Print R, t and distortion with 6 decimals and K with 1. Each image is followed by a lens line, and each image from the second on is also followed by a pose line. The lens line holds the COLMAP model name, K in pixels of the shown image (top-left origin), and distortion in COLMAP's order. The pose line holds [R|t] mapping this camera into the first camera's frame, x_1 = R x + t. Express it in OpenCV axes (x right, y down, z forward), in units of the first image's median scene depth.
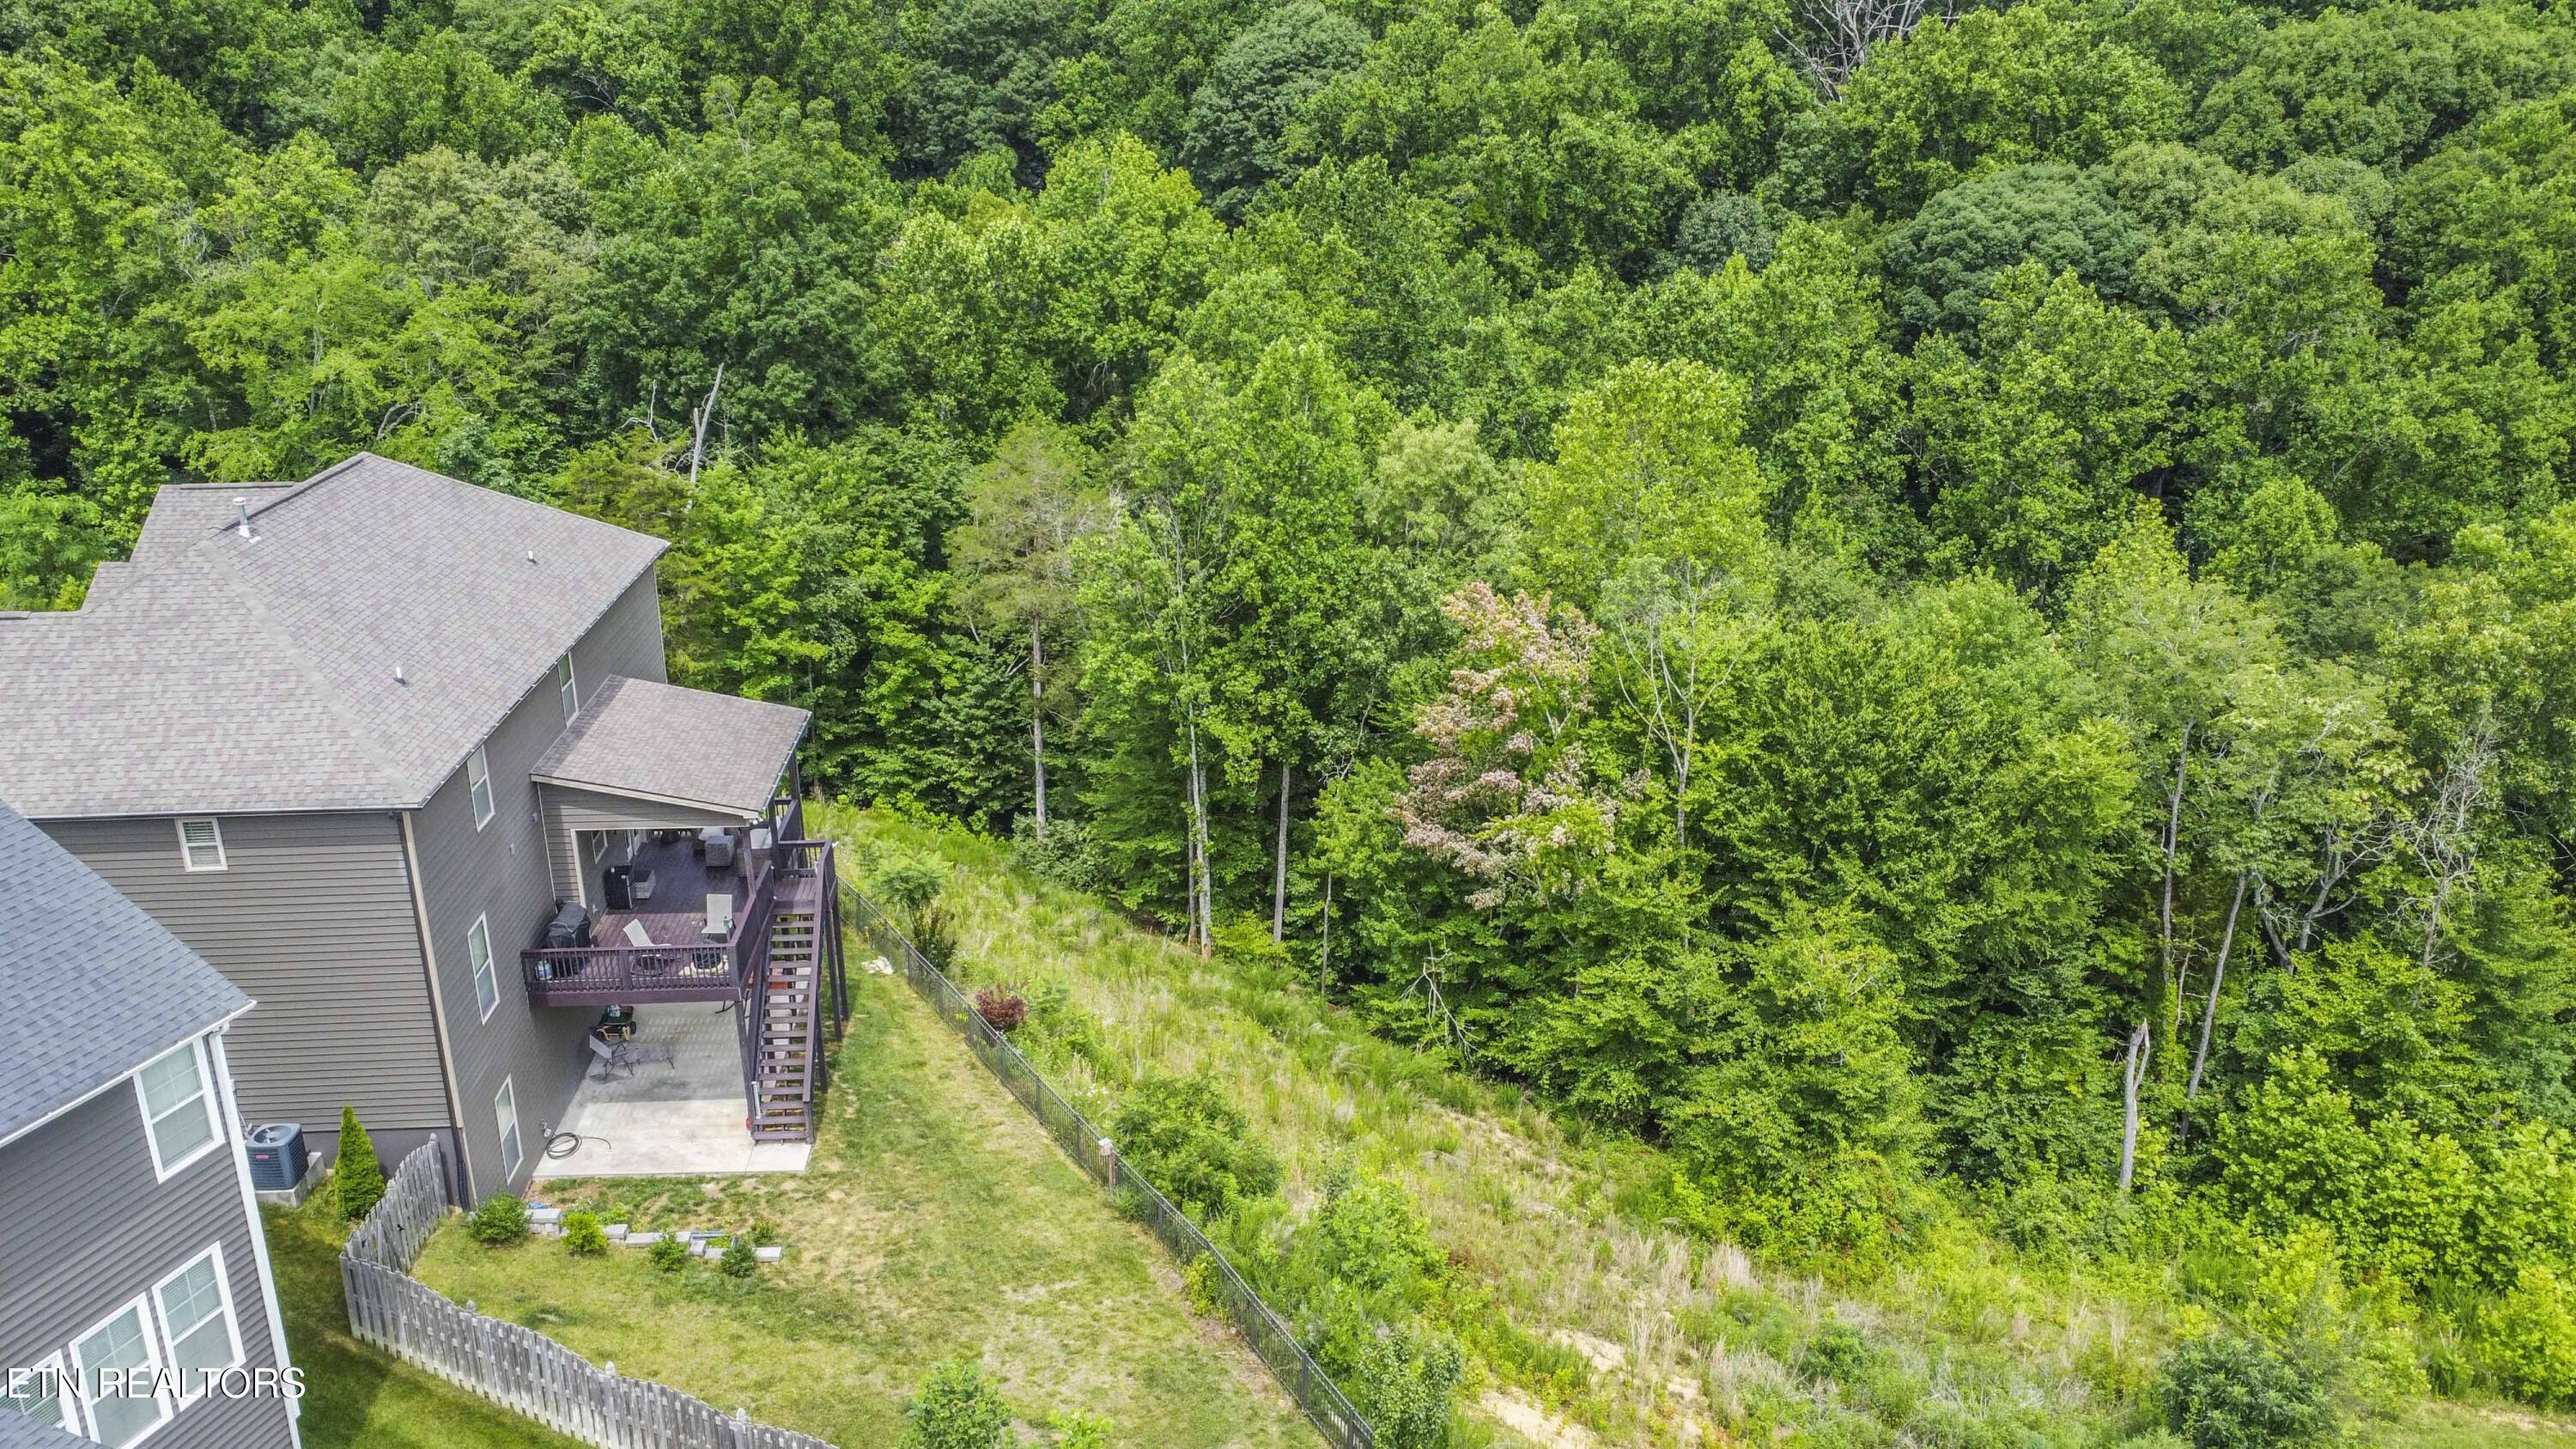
lens RADIAL K [[1897.7, 0, 1292.3], [0, 1897.7, 730.8], [0, 0, 1]] dist [-0.126790, 0.166597]
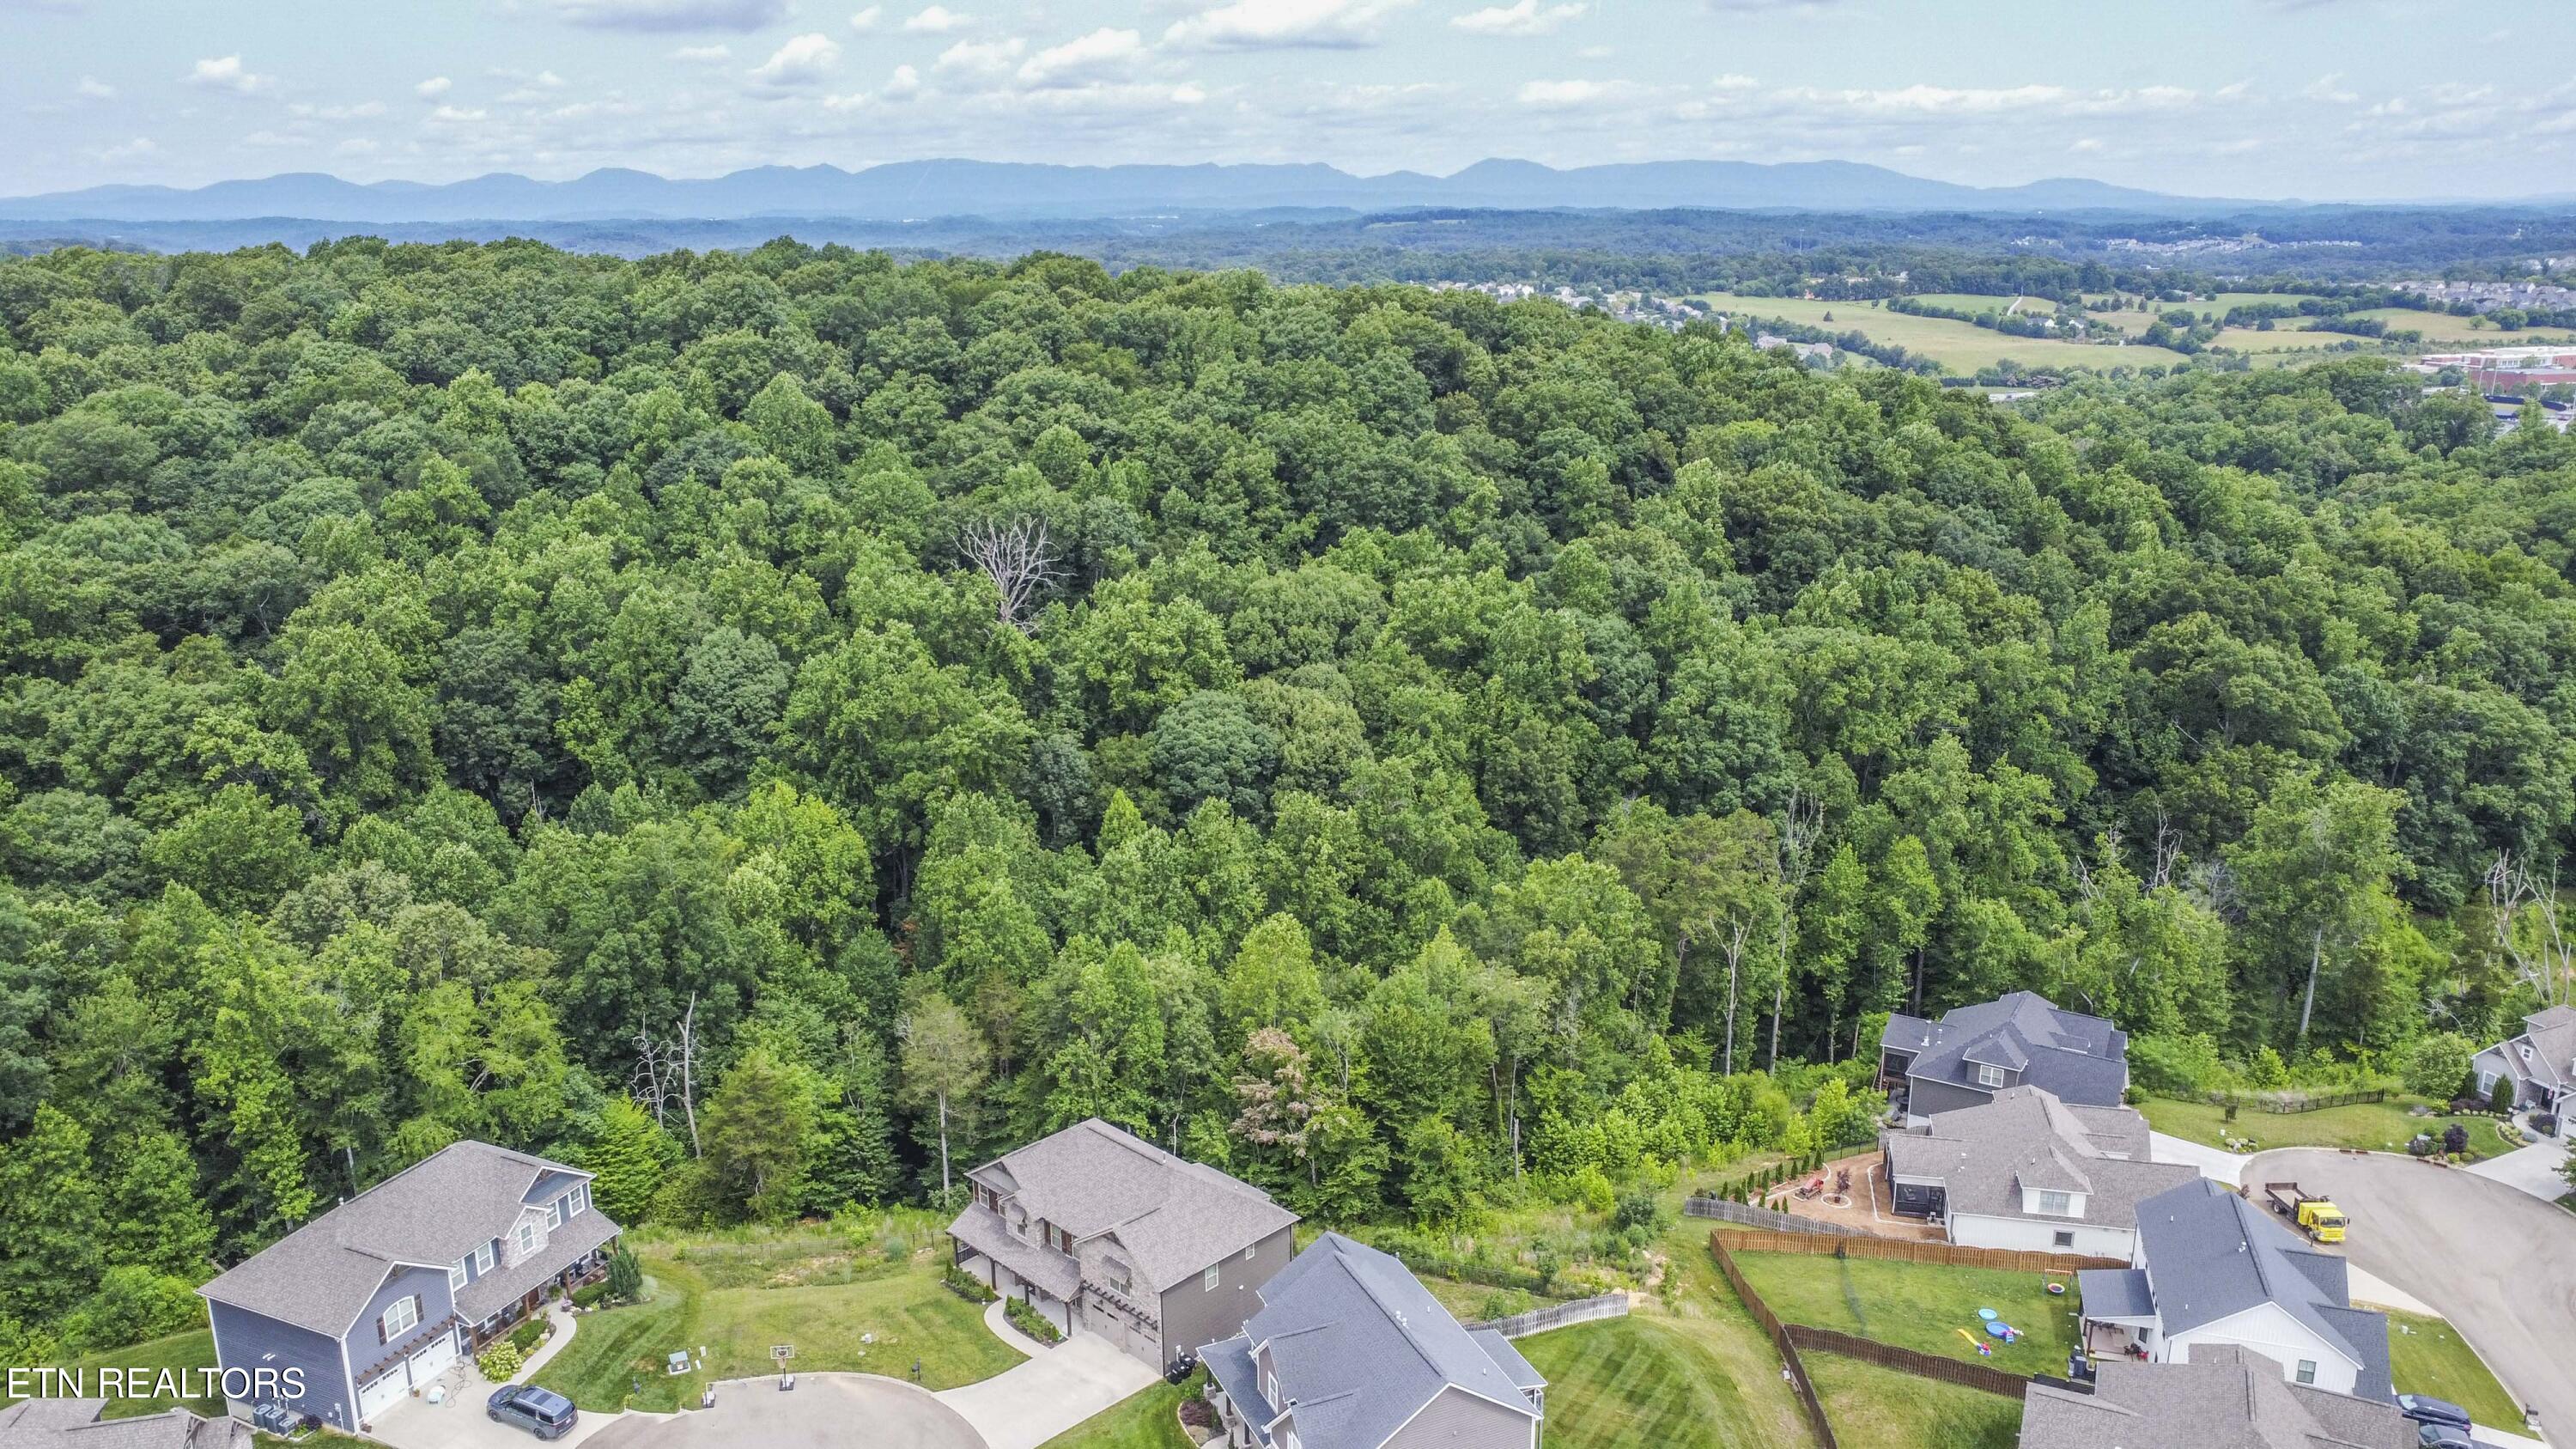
lens RADIAL K [[1897.7, 0, 1308.8], [0, 1897.7, 710.1], [0, 0, 1]] dist [-0.126790, 0.166597]
pose [[0.750267, -0.186791, 0.634199, -0.815520], [0.229174, 0.973261, 0.015539, -0.309353], [-0.620144, 0.133683, 0.773013, -0.631470]]
